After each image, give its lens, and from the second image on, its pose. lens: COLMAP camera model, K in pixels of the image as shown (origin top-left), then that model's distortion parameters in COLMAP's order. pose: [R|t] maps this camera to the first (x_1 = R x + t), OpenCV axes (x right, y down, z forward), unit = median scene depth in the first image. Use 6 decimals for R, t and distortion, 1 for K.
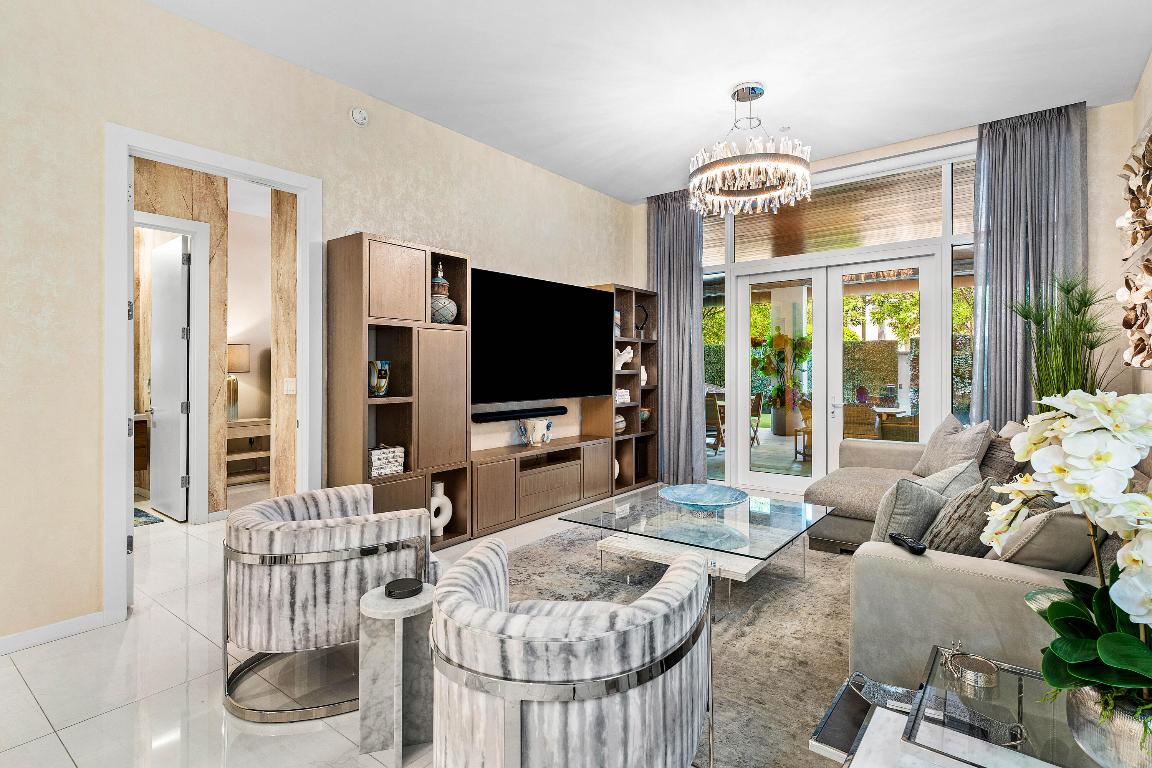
lens RADIAL K [[574.4, 0, 620.6], [0, 574.4, 363.3], [0, 0, 1]] dist [0.004936, -0.000716]
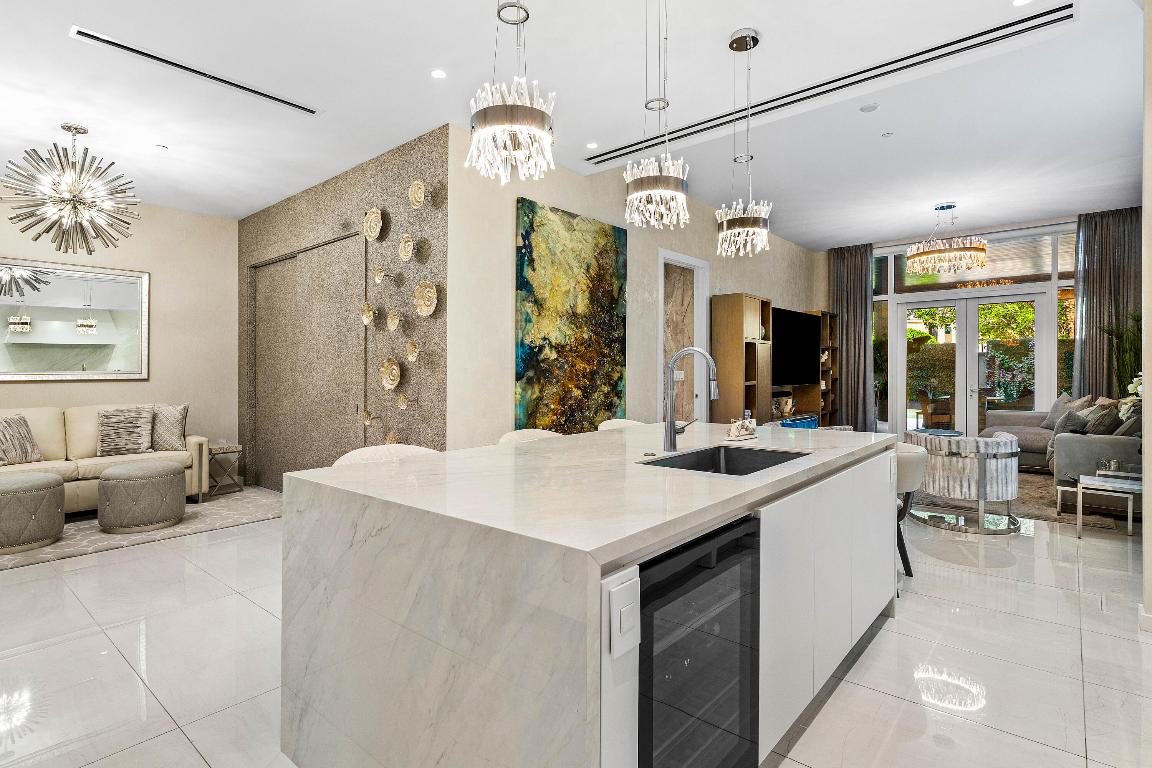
lens RADIAL K [[574.4, 0, 602.8], [0, 574.4, 374.2], [0, 0, 1]] dist [0.004936, -0.000716]
pose [[0.998112, -0.000165, -0.061420, -0.680912], [0.001271, 0.999838, 0.017963, 0.004551], [0.061407, -0.018007, 0.997950, -0.784225]]
